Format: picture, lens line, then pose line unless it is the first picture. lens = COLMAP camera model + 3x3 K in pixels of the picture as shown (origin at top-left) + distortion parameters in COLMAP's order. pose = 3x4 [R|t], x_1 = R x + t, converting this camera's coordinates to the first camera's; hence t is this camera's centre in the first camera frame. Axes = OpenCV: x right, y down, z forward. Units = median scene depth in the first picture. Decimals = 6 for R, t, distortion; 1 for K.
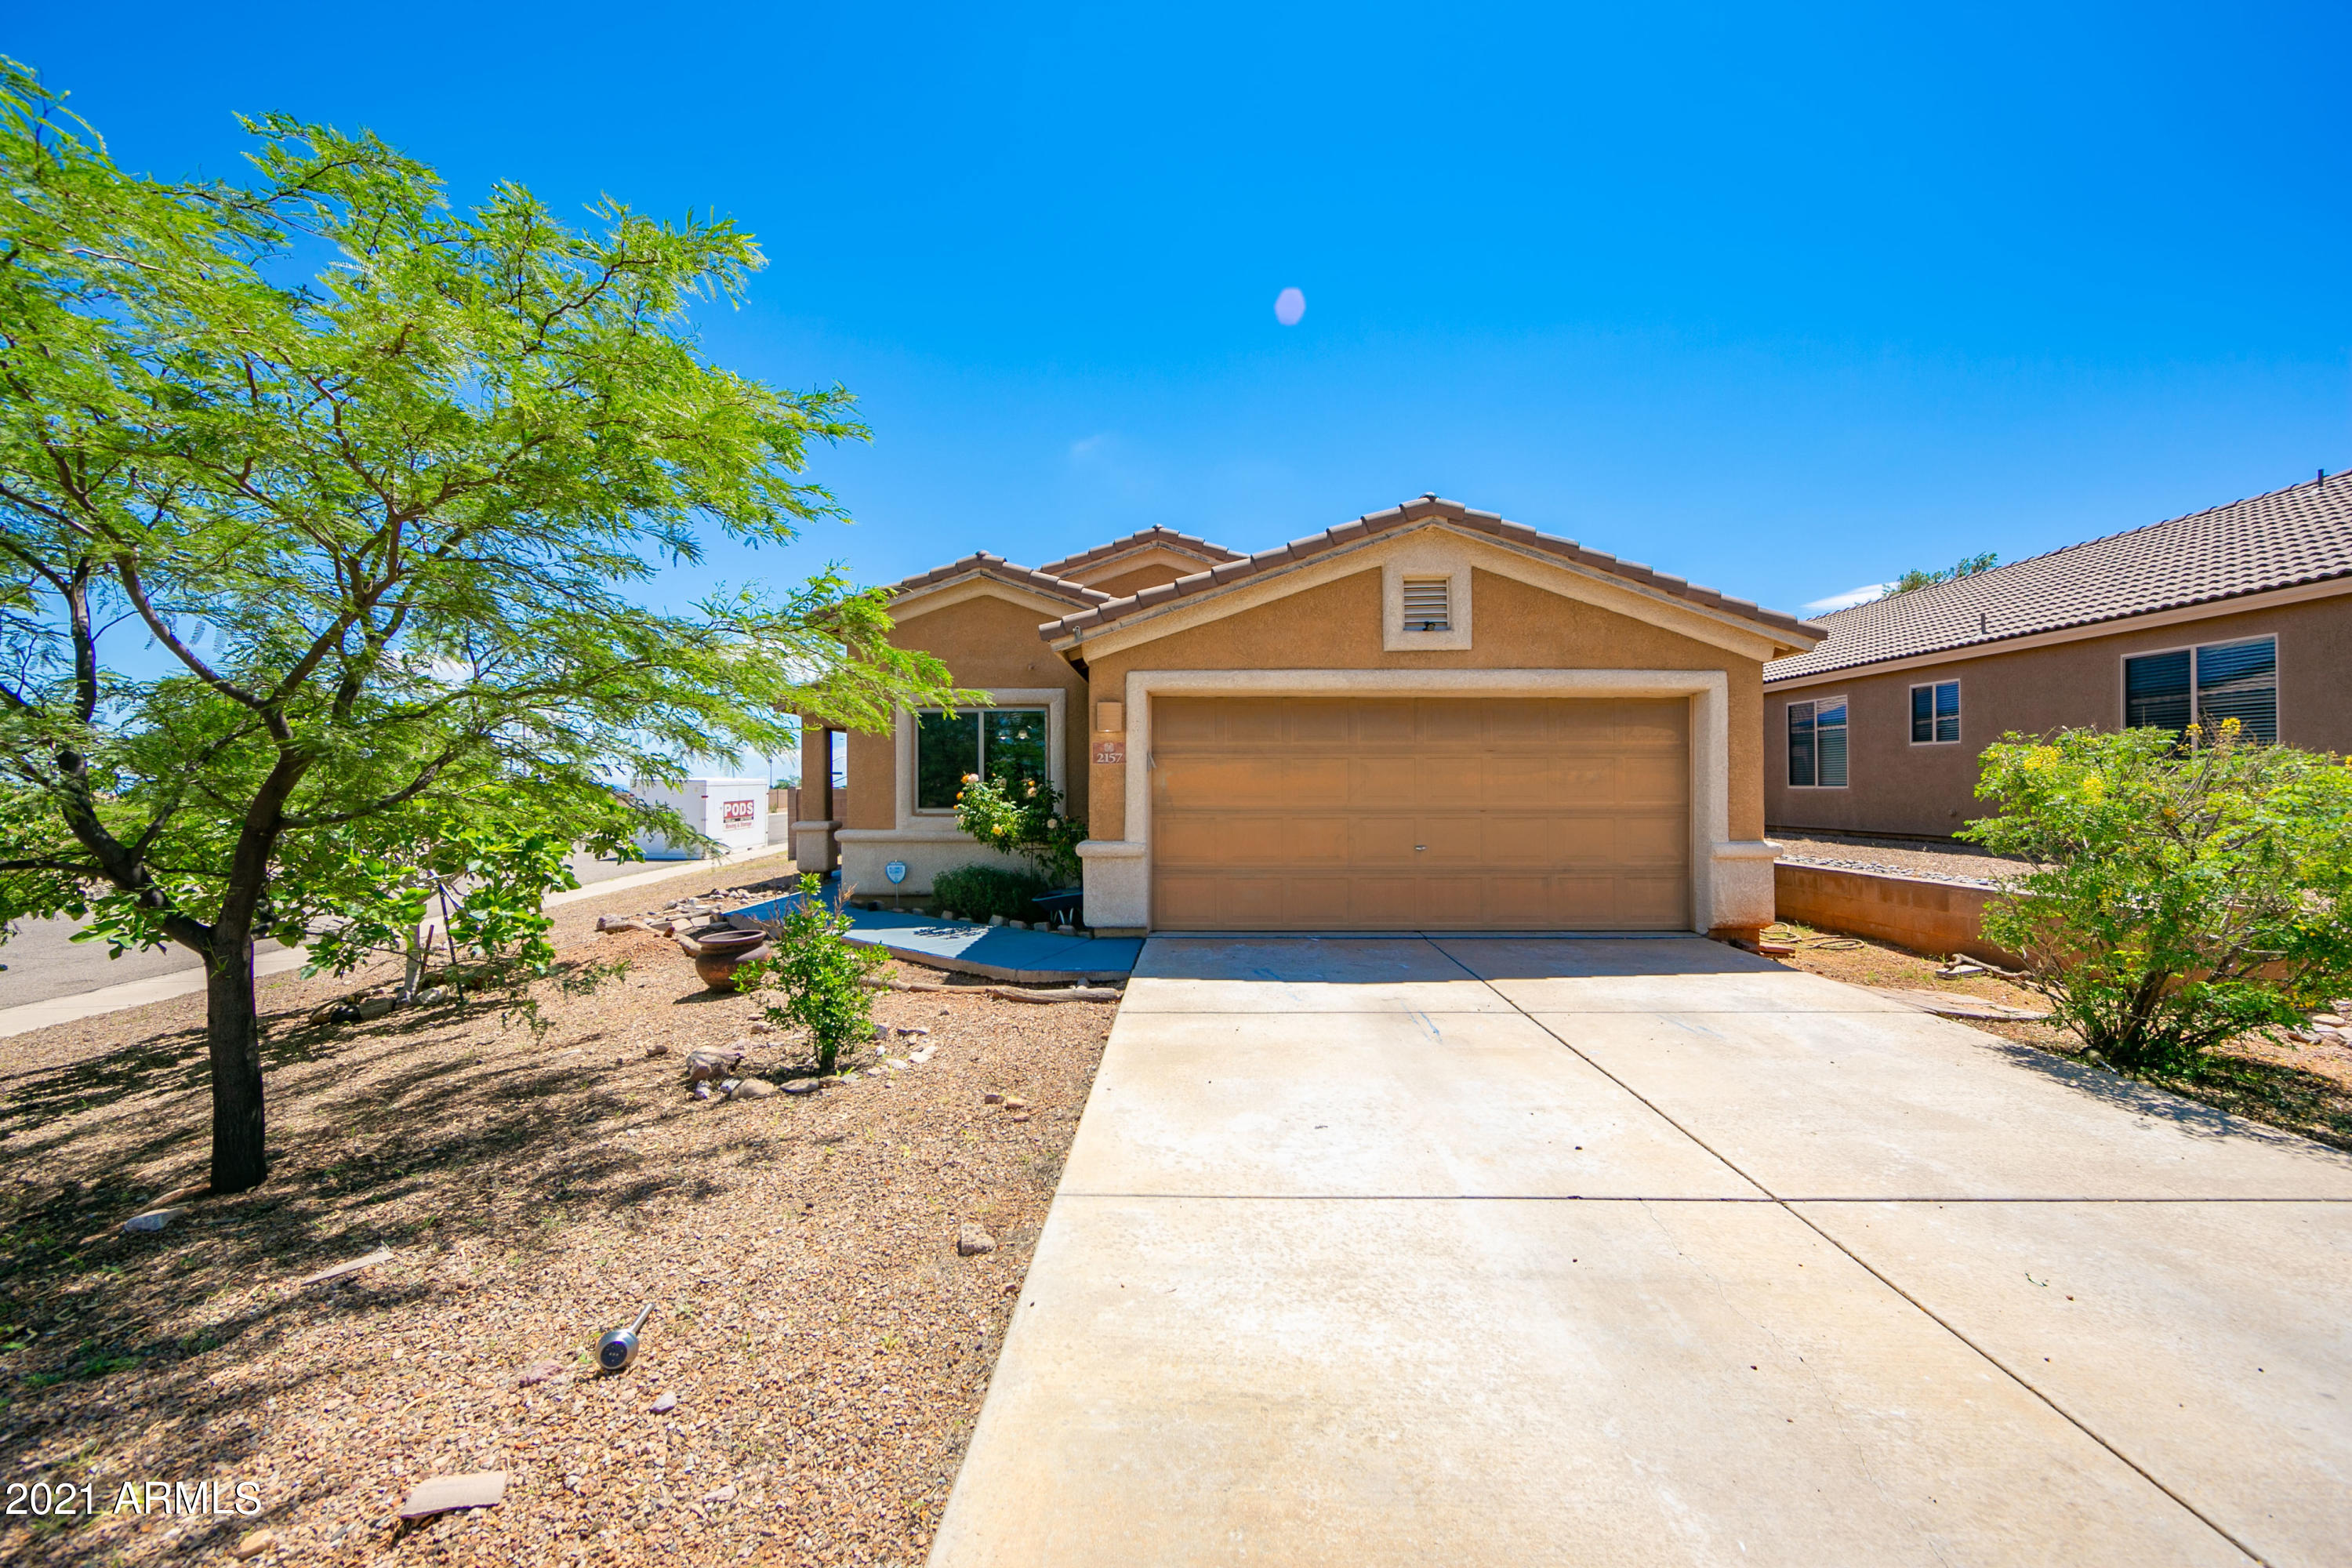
lens RADIAL K [[928.2, 0, 1182.5], [0, 928.2, 788.0], [0, 0, 1]] dist [-0.002359, -0.000216]
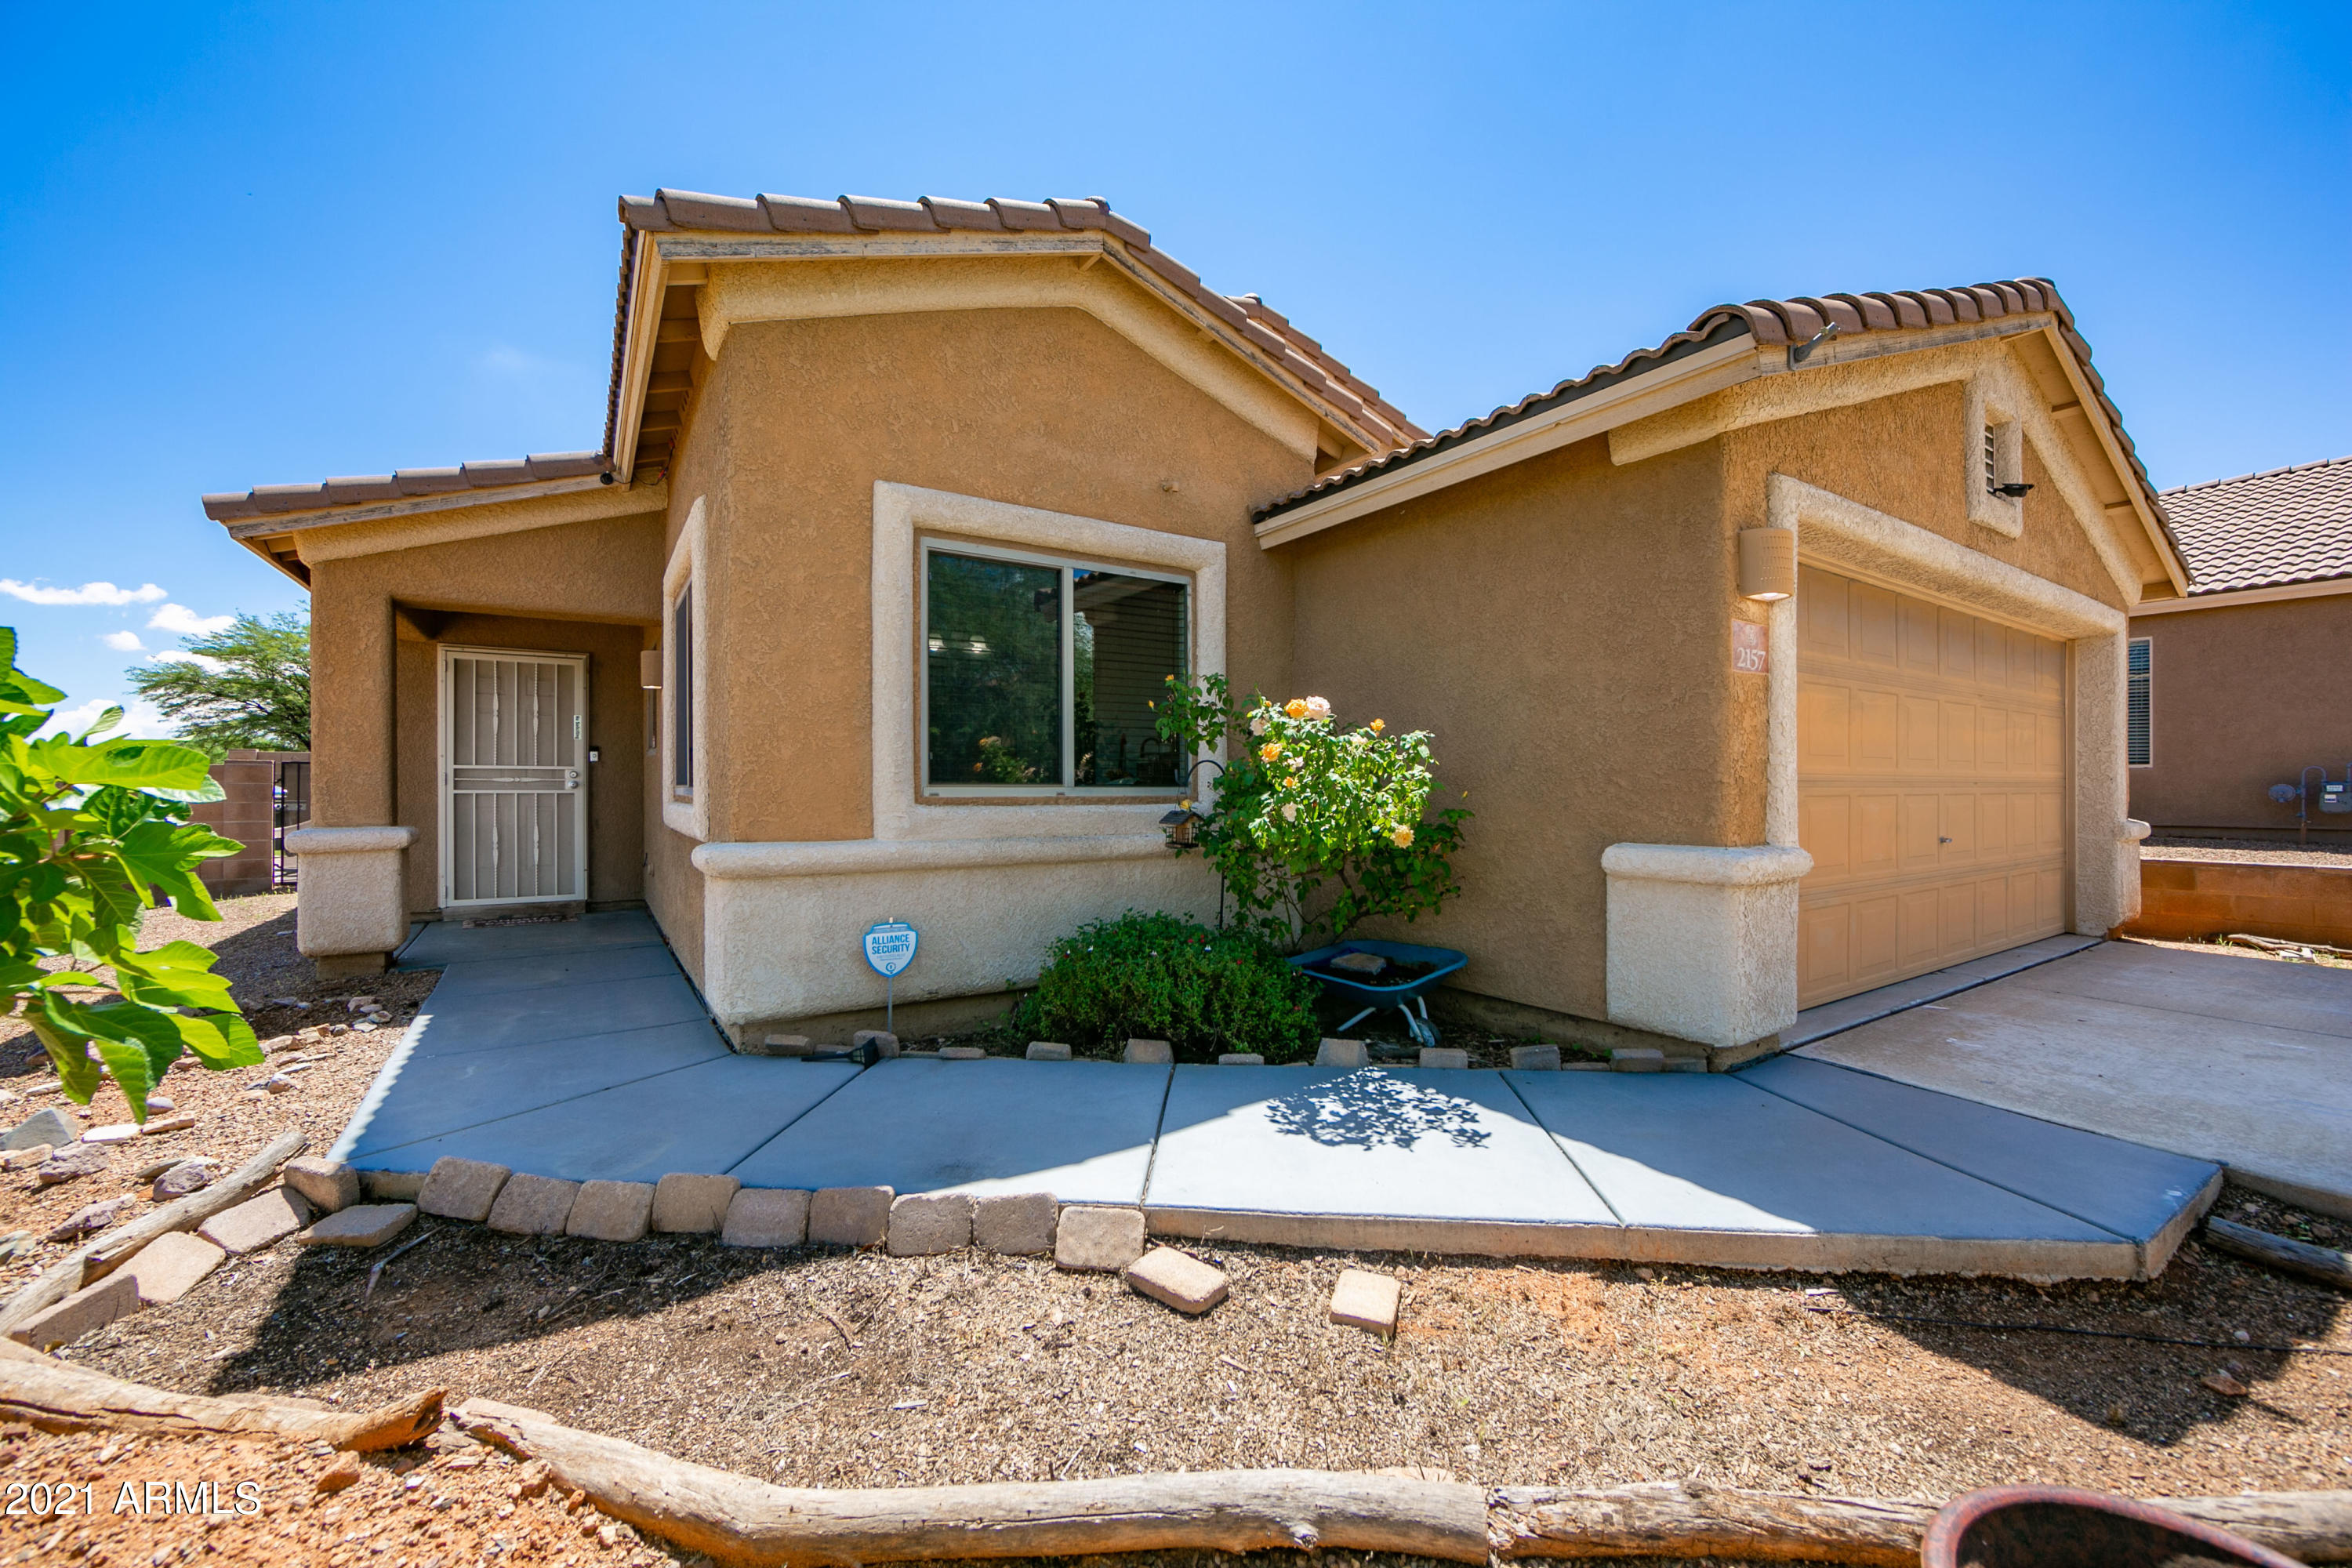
lens RADIAL K [[928.2, 0, 1182.5], [0, 928.2, 788.0], [0, 0, 1]] dist [-0.002359, -0.000216]
pose [[0.821830, 0.001299, 0.569731, -0.427042], [-0.000945, 0.999999, -0.000917, 0.023279], [-0.569732, 0.000215, 0.821831, 0.607584]]
